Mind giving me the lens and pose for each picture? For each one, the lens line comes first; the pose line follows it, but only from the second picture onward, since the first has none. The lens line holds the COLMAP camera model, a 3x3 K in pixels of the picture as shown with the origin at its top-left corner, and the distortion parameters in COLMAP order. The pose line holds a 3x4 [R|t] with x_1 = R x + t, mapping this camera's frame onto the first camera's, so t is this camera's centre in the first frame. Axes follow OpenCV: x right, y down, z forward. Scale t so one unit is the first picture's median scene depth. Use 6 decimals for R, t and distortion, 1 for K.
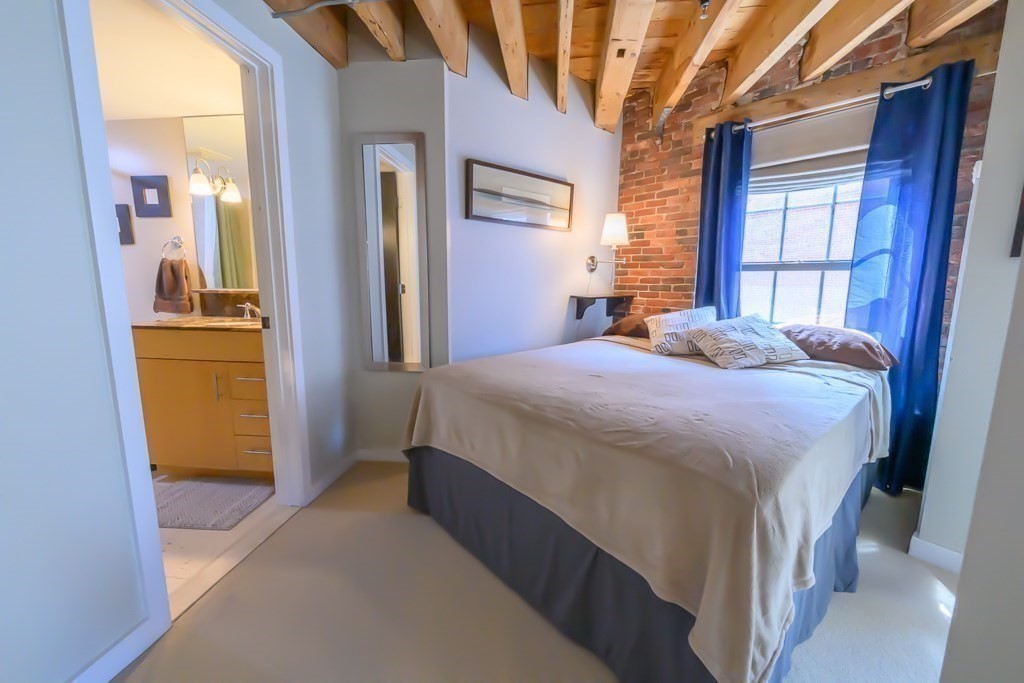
lens RADIAL K [[404.3, 0, 510.8], [0, 404.3, 338.5], [0, 0, 1]] dist [0.000963, 0.000089]
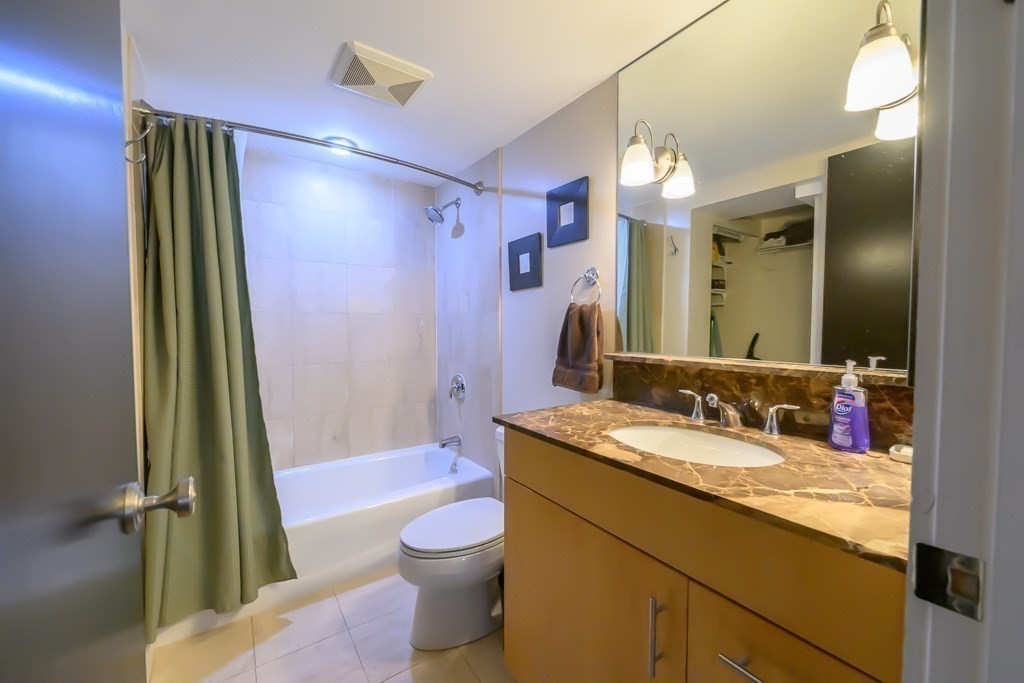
lens RADIAL K [[404.3, 0, 510.8], [0, 404.3, 338.5], [0, 0, 1]] dist [0.000963, 0.000089]
pose [[0.665035, 0.021138, -0.746513, -0.440133], [-0.104031, 0.992476, -0.064574, -0.090540], [0.739531, 0.120604, 0.662230, 0.507579]]
